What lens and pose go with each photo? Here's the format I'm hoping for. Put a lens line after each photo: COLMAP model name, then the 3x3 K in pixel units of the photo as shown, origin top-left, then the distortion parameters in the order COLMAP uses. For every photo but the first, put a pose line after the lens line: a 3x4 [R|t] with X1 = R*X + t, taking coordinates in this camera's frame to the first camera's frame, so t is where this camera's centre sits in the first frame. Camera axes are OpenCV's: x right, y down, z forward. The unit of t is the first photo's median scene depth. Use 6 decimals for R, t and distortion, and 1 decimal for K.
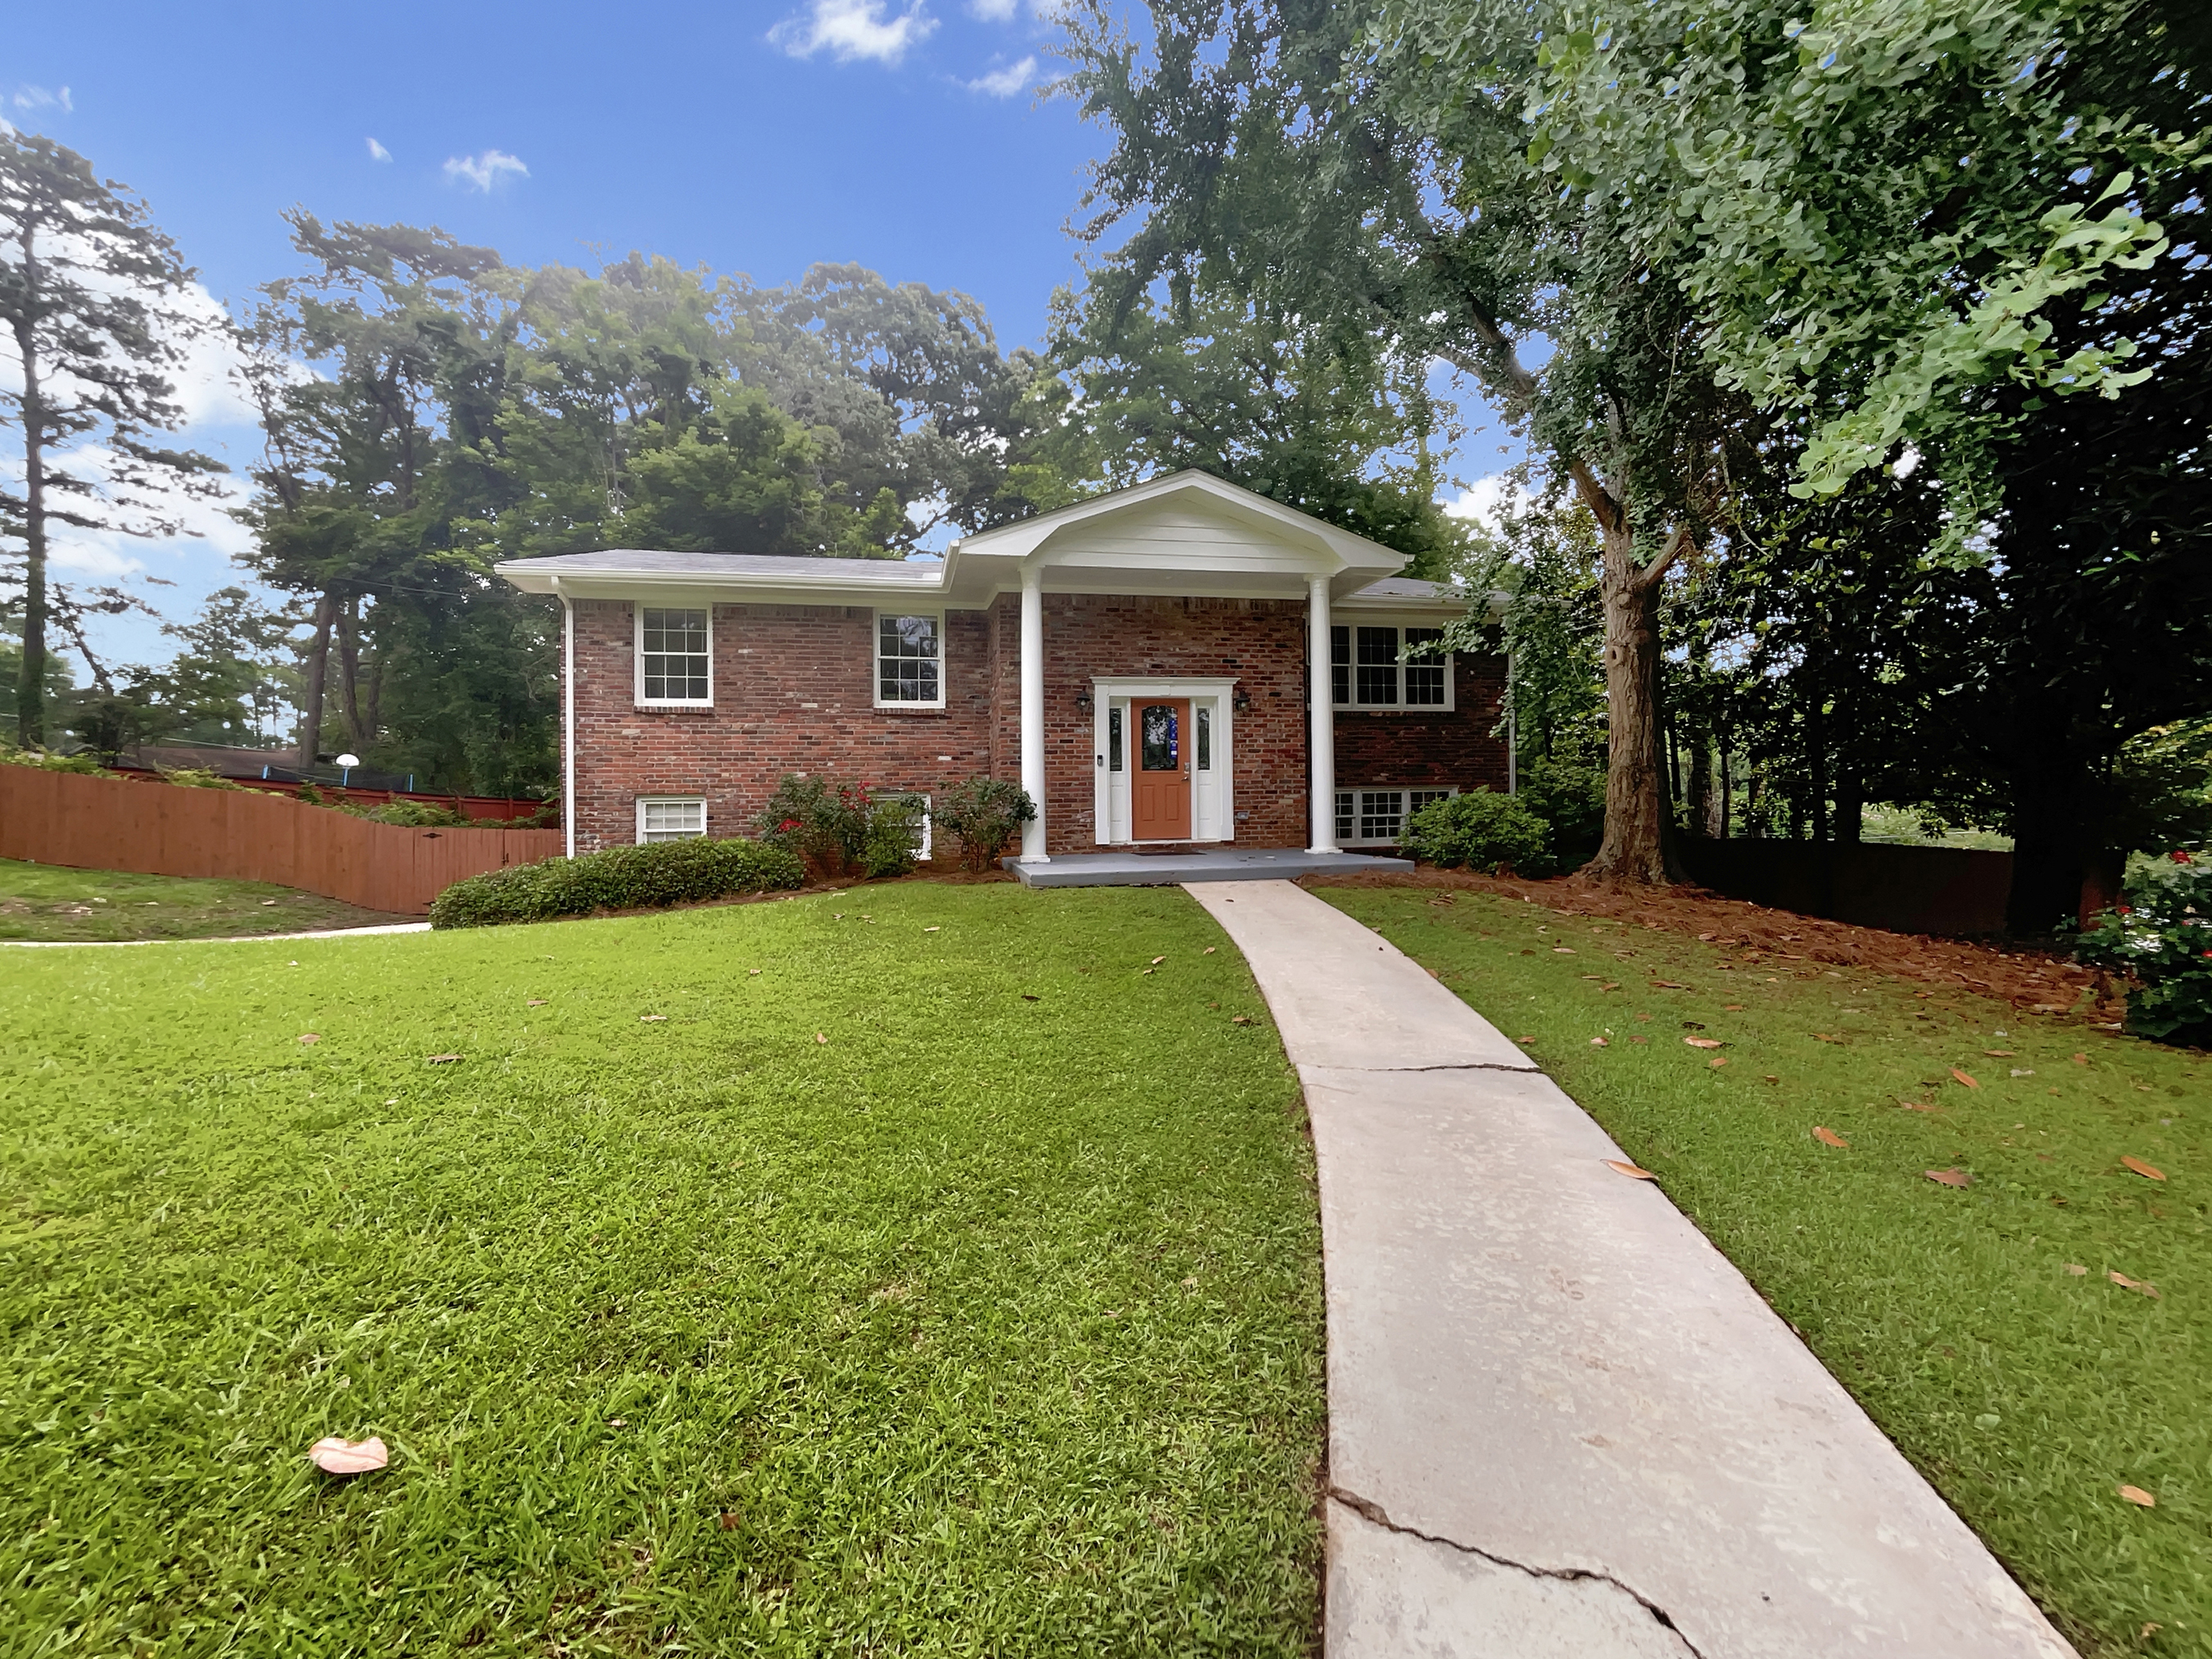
lens RADIAL K [[887.9, 0, 1102.9], [0, 887.9, 842.5], [0, 0, 1]] dist [-0.000175, 0.000006]
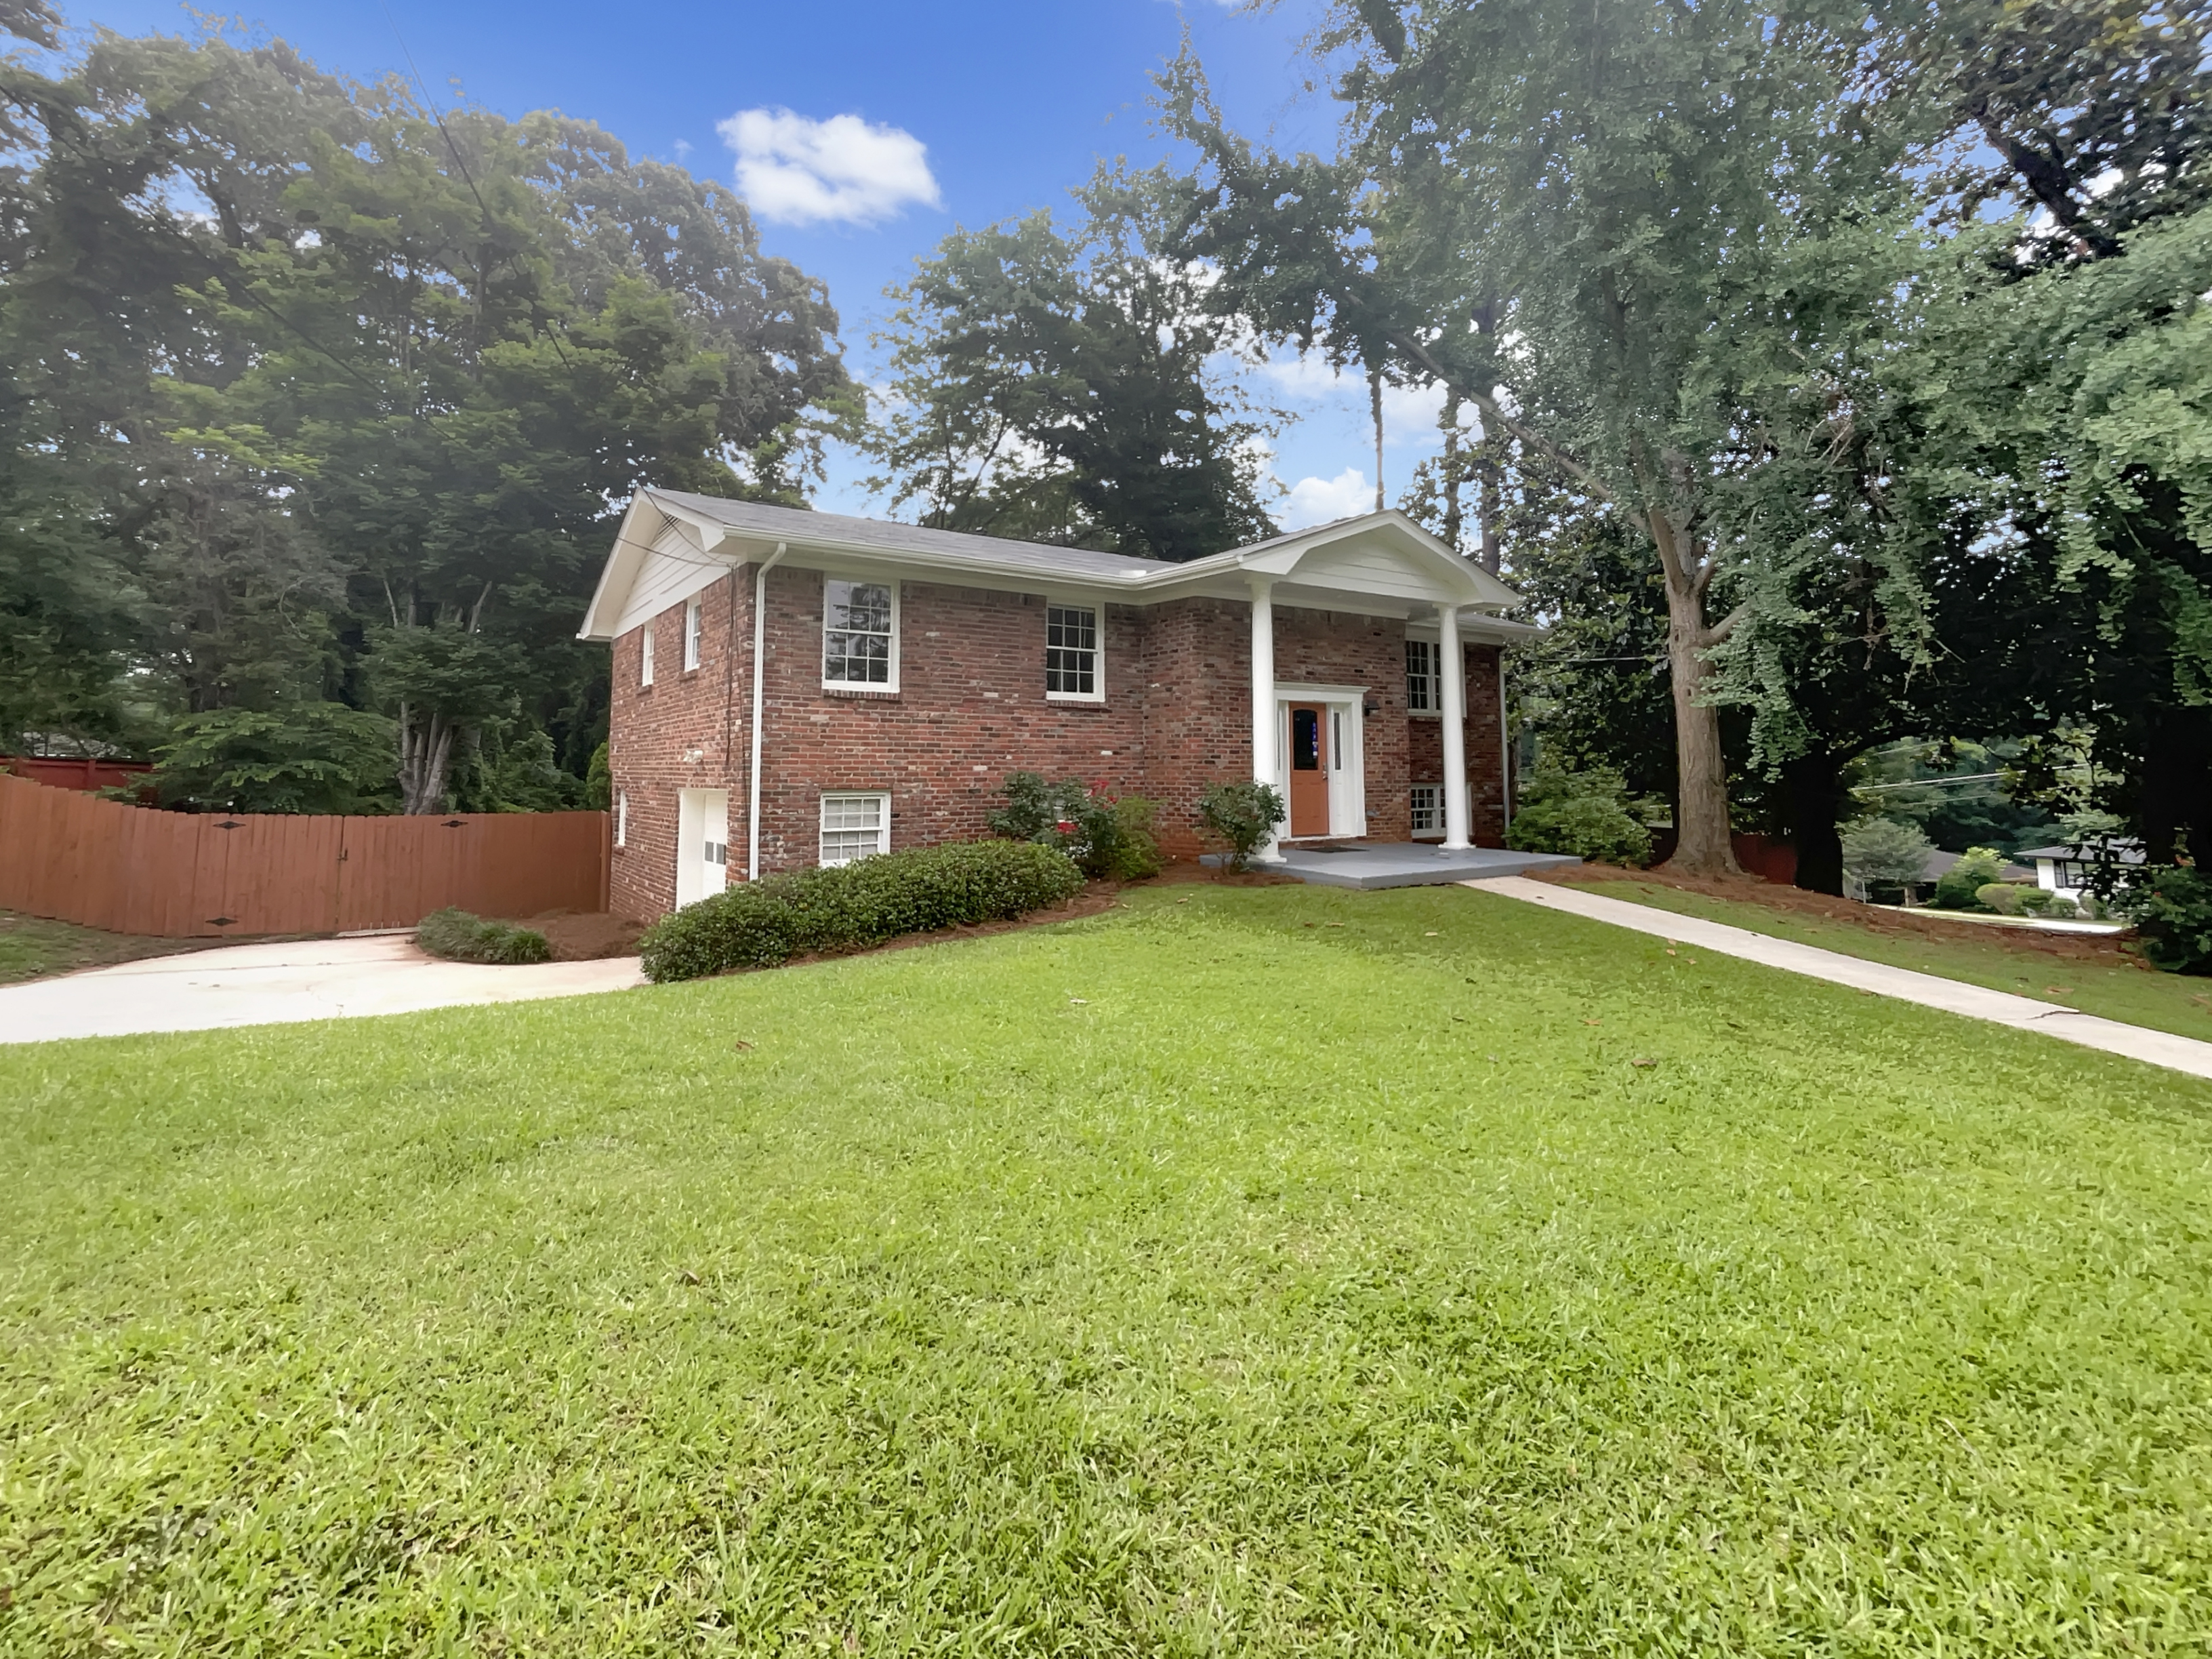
lens RADIAL K [[887.9, 0, 1103.1], [0, 887.9, 810.2], [0, 0, 1]] dist [-0.000175, 0.000006]
pose [[0.940628, 0.000049, 0.339439, -0.543789], [0.002093, 0.999980, -0.005946, -0.026470], [-0.339433, 0.006304, 0.940609, 0.074901]]
